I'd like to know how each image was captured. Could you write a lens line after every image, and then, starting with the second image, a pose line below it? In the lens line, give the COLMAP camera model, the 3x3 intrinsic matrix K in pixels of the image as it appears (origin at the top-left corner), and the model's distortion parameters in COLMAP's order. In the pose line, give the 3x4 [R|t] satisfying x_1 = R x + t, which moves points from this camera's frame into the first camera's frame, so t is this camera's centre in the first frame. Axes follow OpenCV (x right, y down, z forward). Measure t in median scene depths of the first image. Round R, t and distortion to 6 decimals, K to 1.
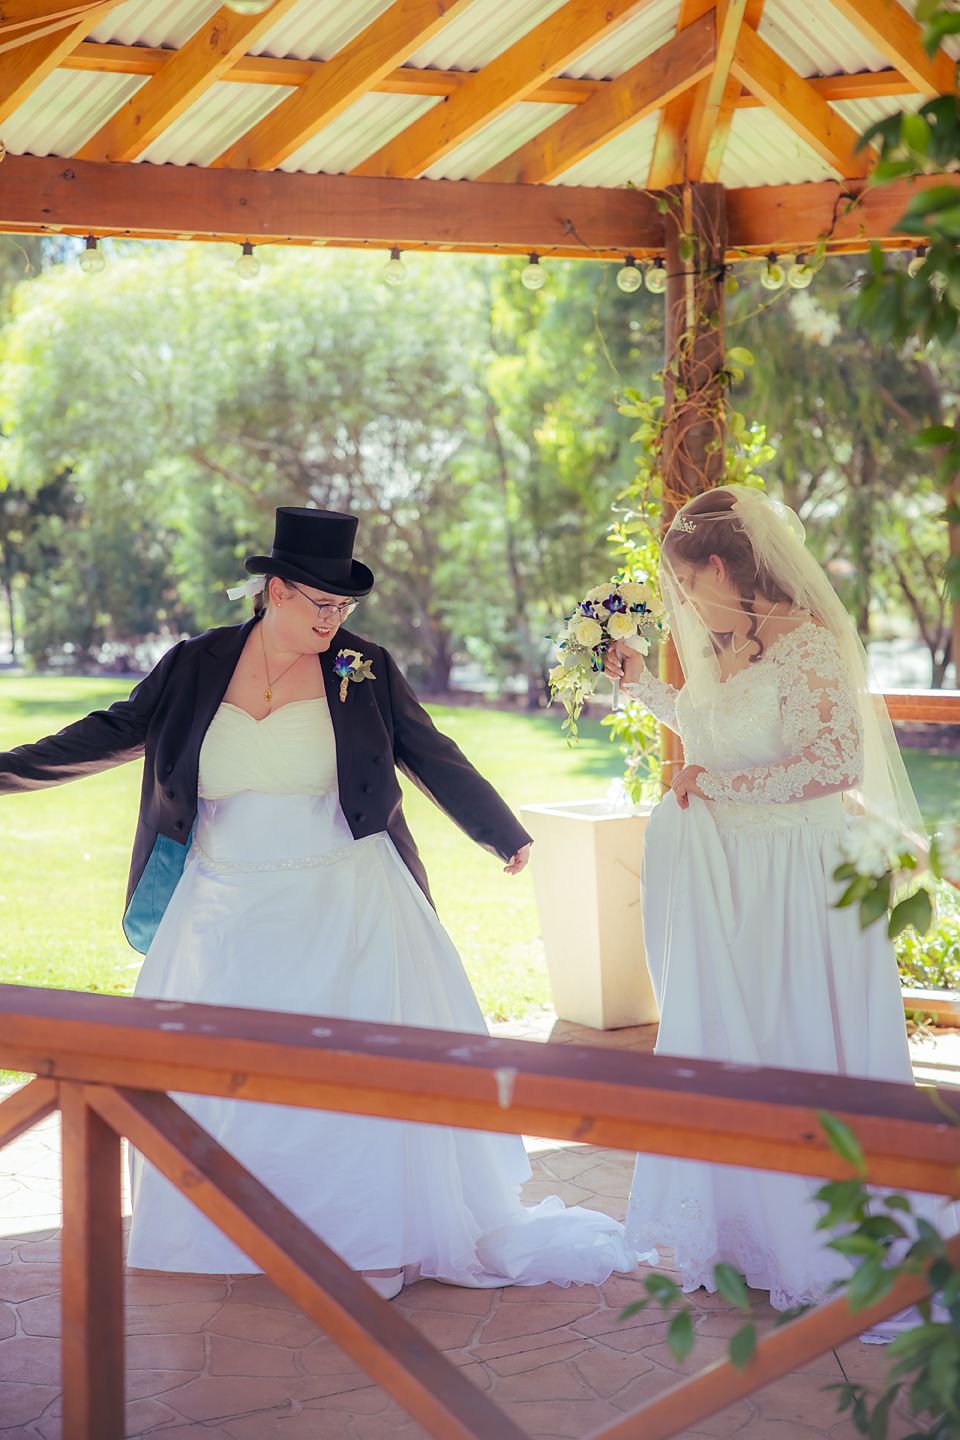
lens RADIAL K [[2804.2, 0, 480.0], [0, 2804.2, 720.0], [0, 0, 1]] dist [0.284593, 0.054207]
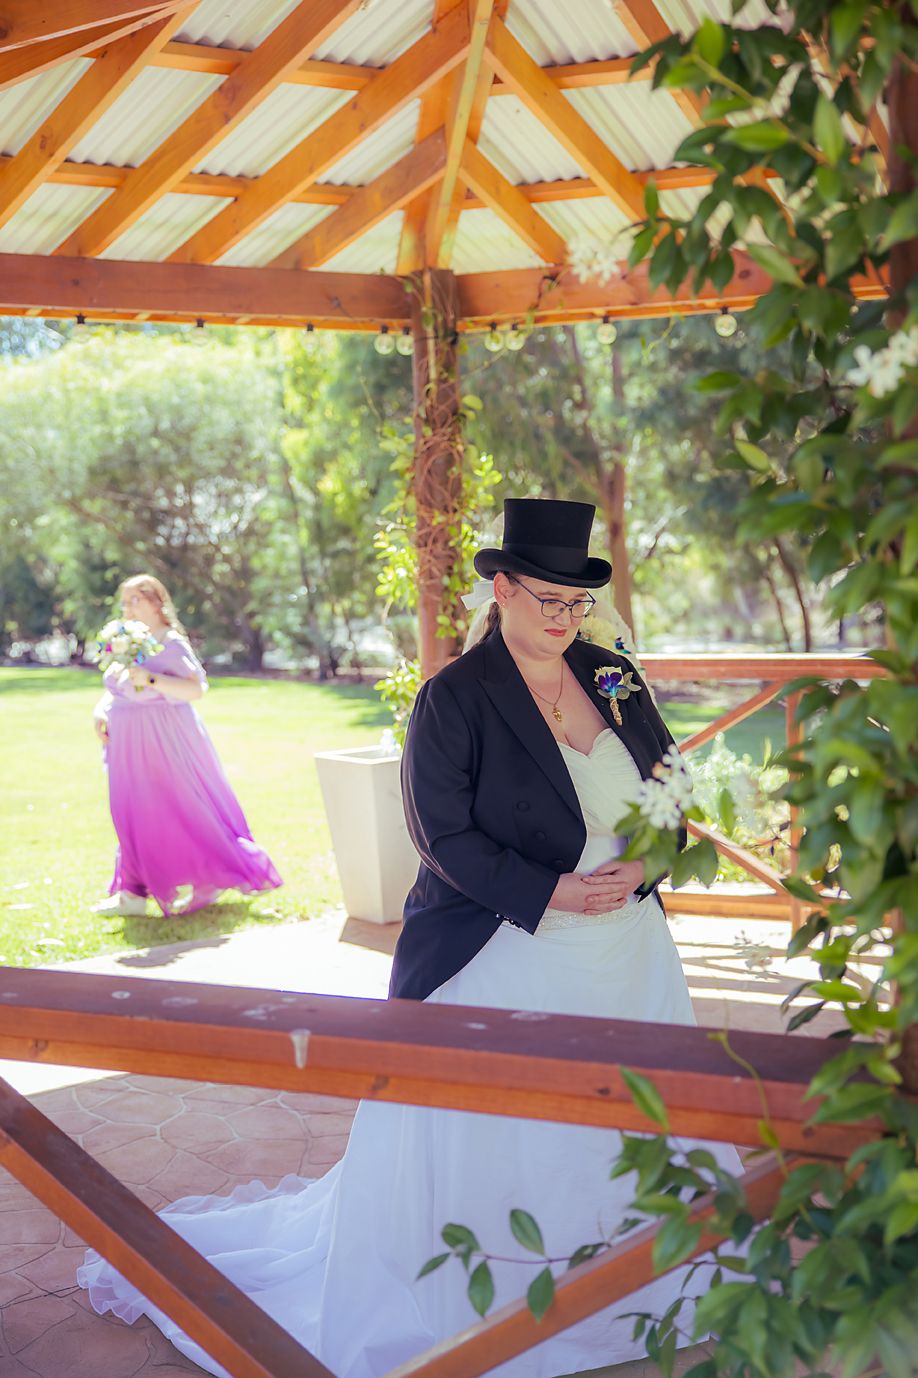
lens RADIAL K [[1883.5, 0, 459.0], [0, 1883.5, 689.0], [0, 0, 1]] dist [0.111334, -0.020520]
pose [[0.995395, -0.032031, 0.090351, 0.003588], [0.031921, 0.999487, 0.002665, 0.000534], [-0.090390, 0.000231, 0.995906, 0.136706]]
